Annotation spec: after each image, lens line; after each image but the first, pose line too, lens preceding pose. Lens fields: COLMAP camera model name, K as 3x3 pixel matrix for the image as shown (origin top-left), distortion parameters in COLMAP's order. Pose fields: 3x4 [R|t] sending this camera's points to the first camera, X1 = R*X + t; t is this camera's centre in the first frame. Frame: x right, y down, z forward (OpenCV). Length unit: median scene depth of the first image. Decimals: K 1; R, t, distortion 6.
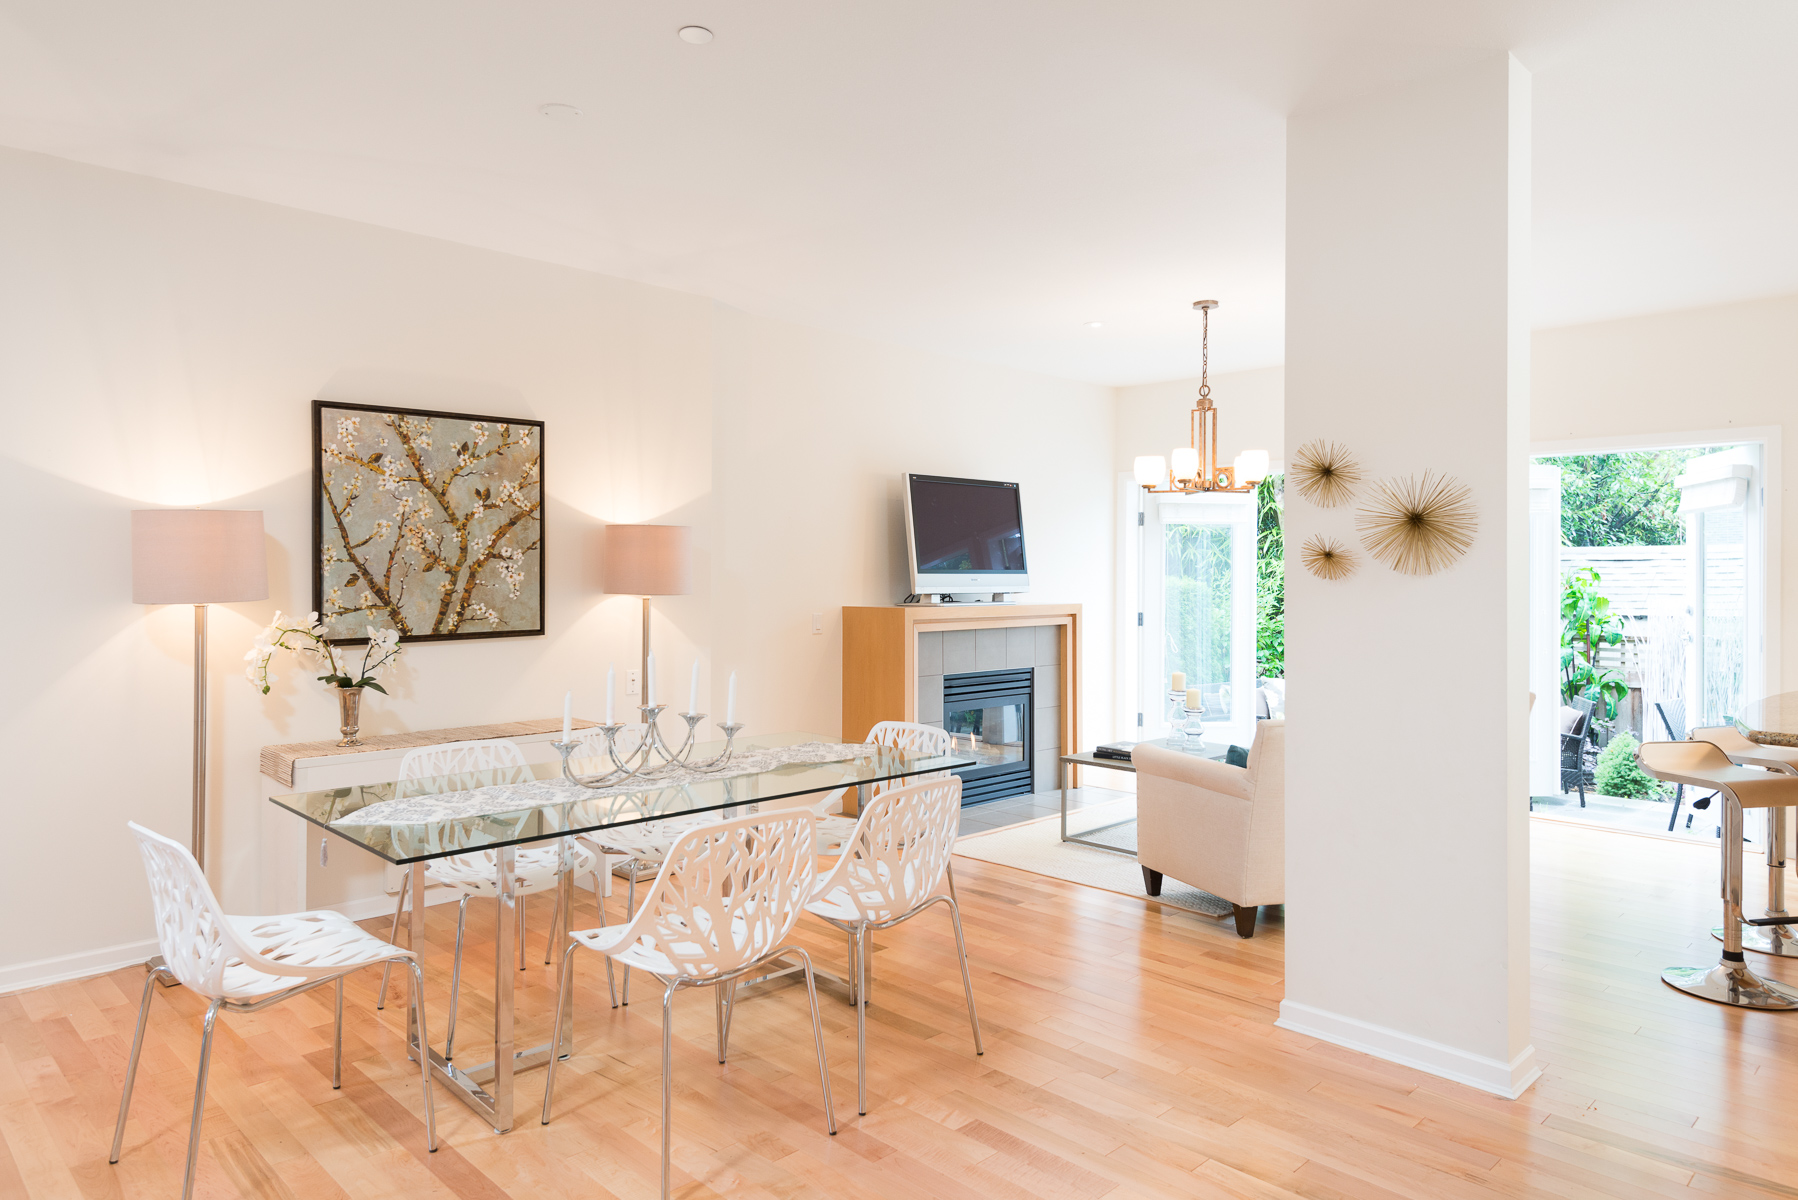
lens RADIAL K [[1161.5, 0, 884.9], [0, 1161.5, 559.3], [0, 0, 1]] dist [0.036765, -0.007744]
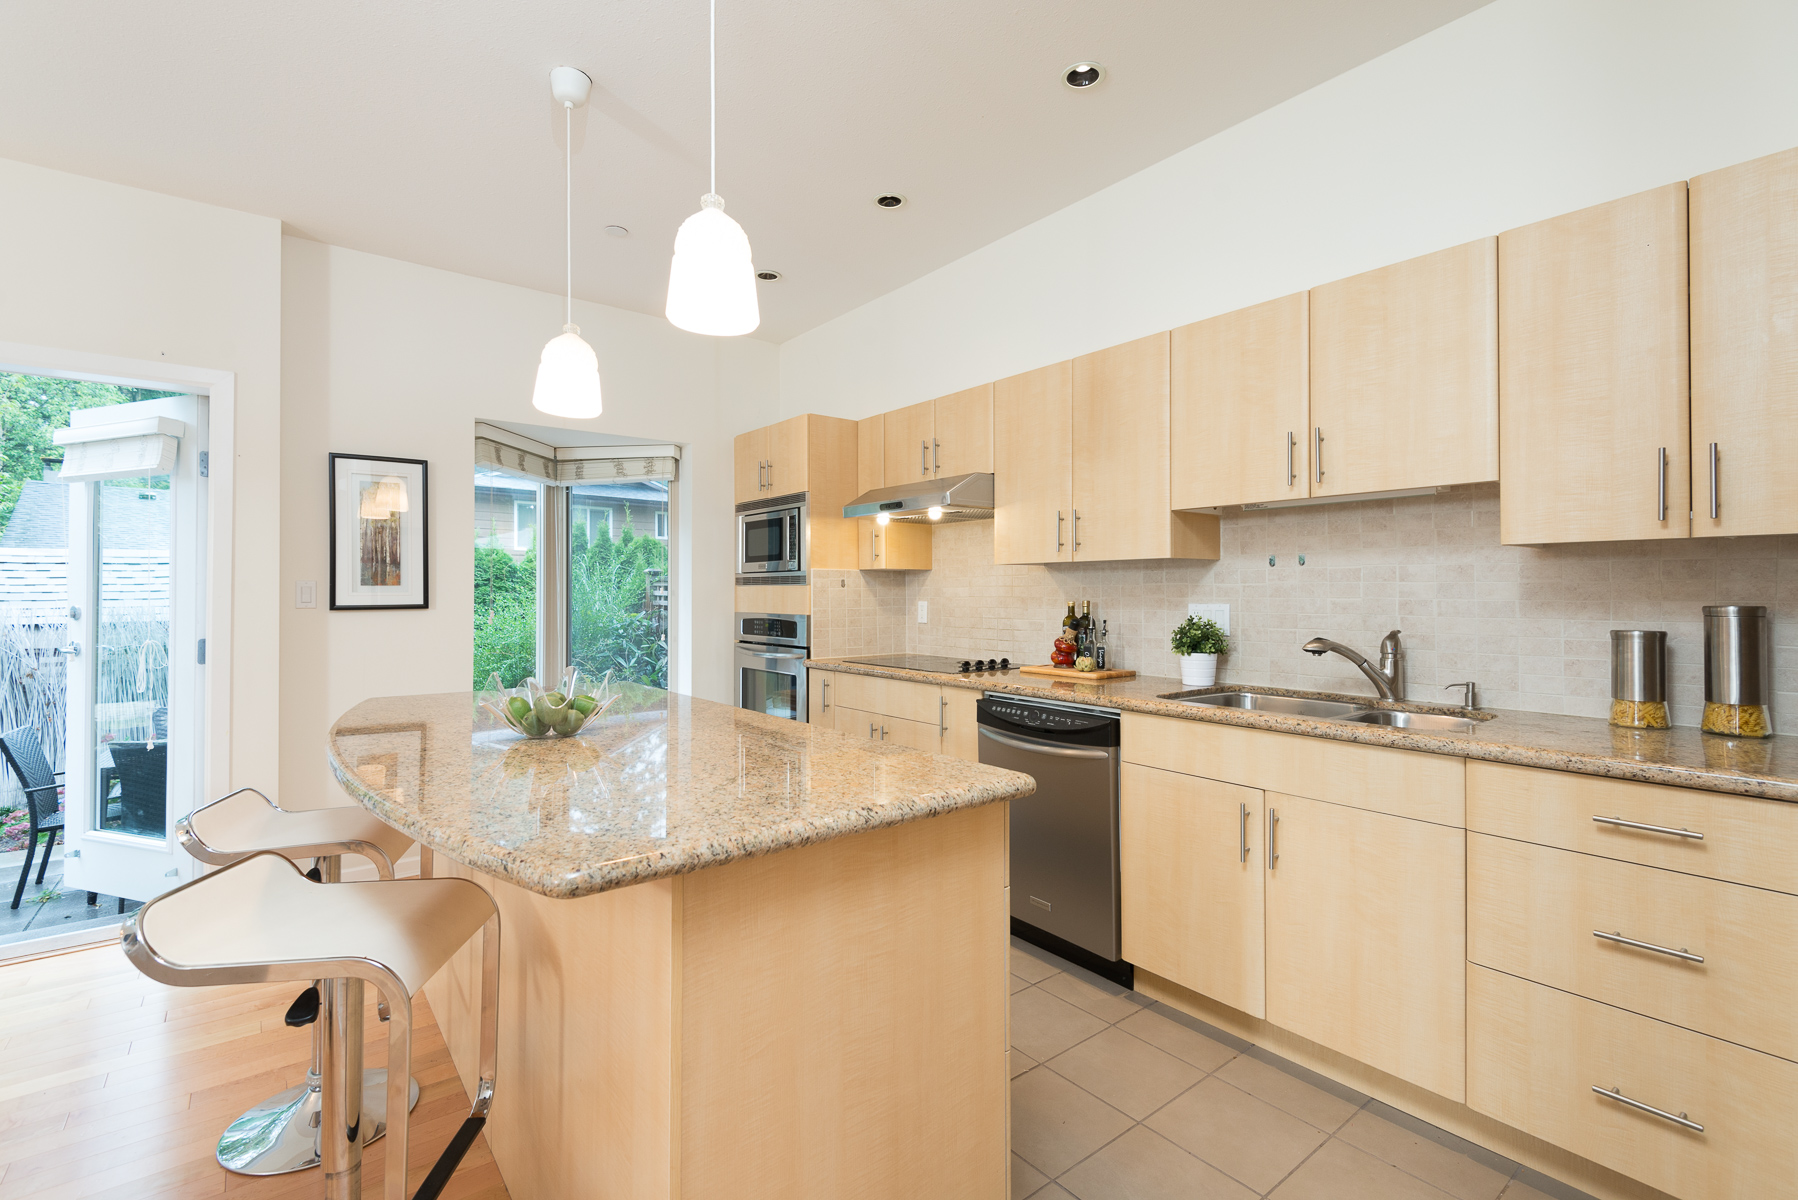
lens RADIAL K [[813.0, 0, 907.2], [0, 813.0, 589.6], [0, 0, 1]] dist [0.024148, -0.011877]
pose [[0.110464, 0.002147, 0.993878, 0.258346], [-0.014202, 0.999899, -0.000581, 0.024273], [-0.993779, -0.014051, 0.110484, 0.482612]]
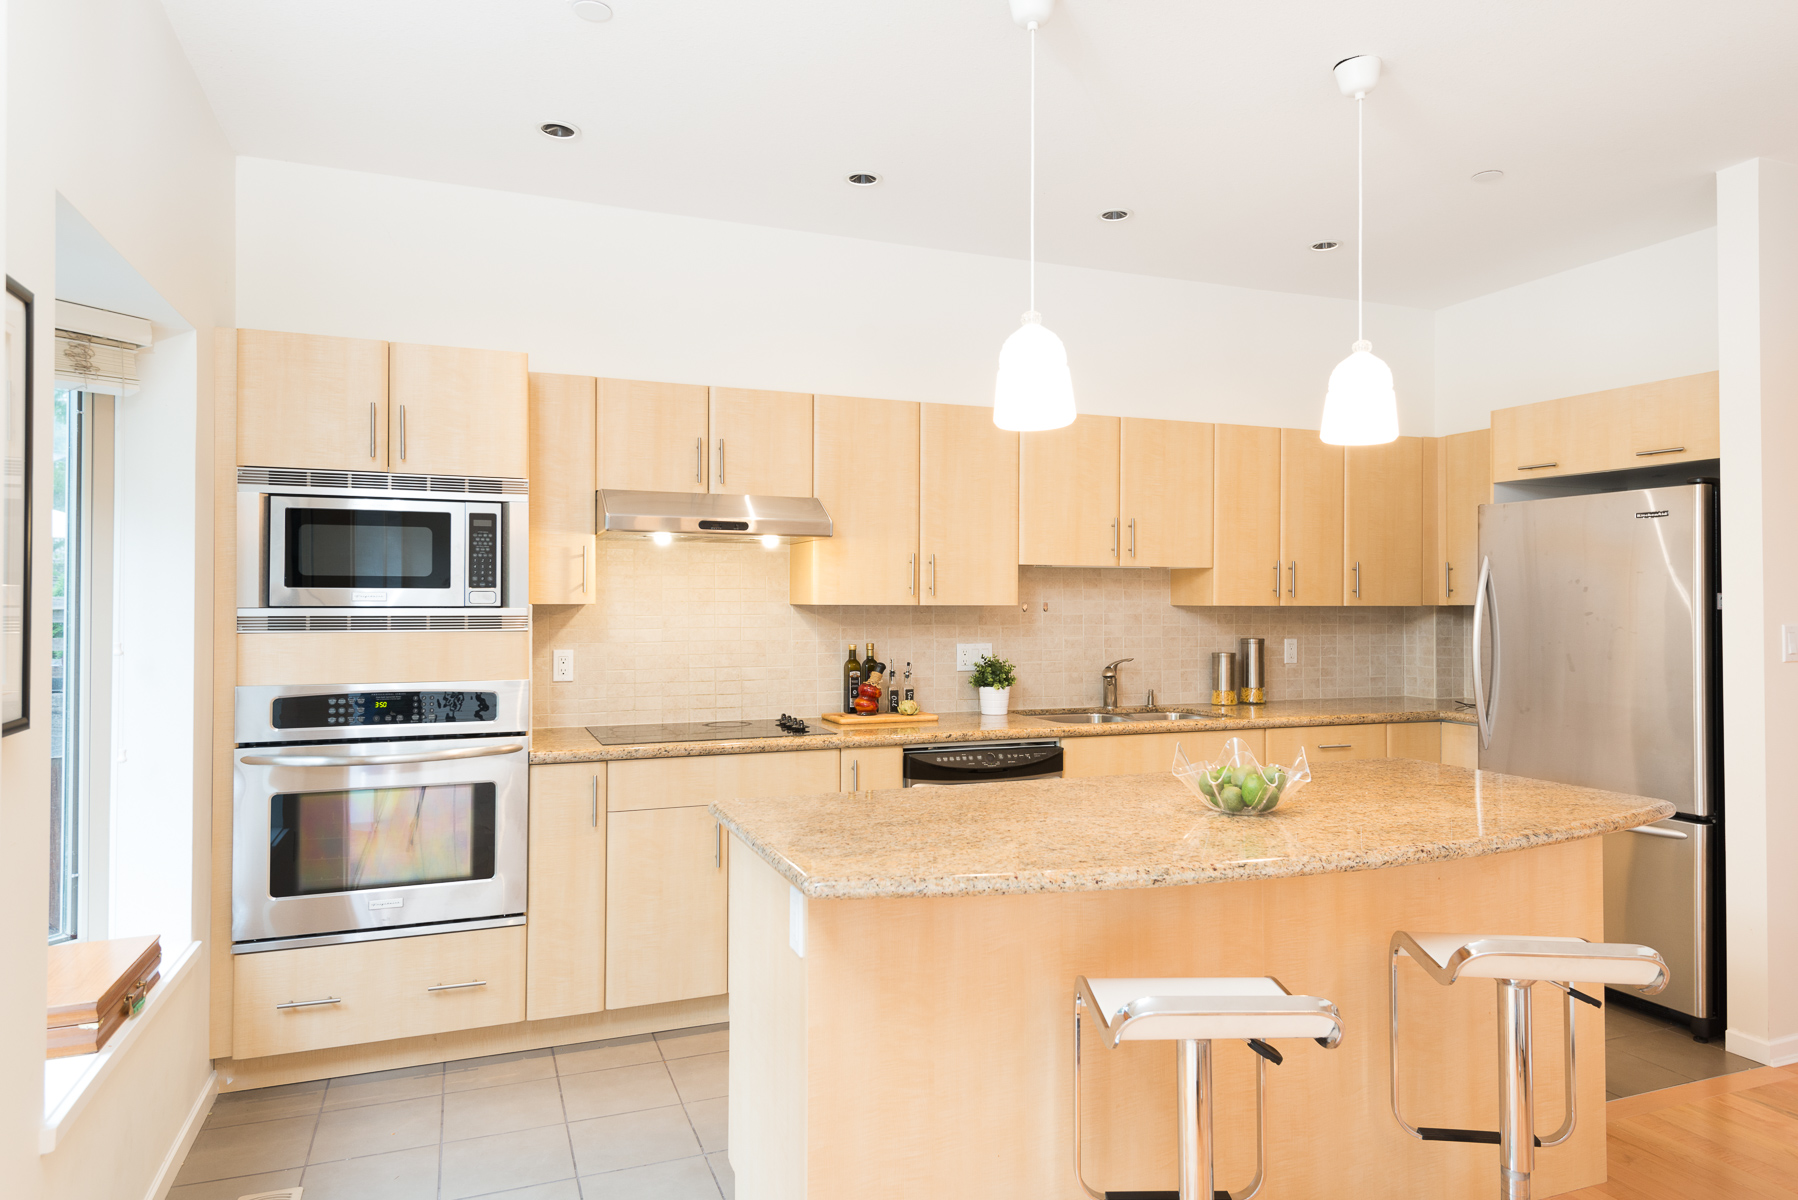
lens RADIAL K [[1092.7, 0, 896.7], [0, 1092.7, 587.3], [0, 0, 1]] dist [0.032567, -0.002509]
pose [[-0.915966, 0.001023, 0.401256, 0.519685], [-0.010509, 0.999593, -0.026538, 0.011718], [-0.401119, -0.028525, -0.915582, 1.081035]]
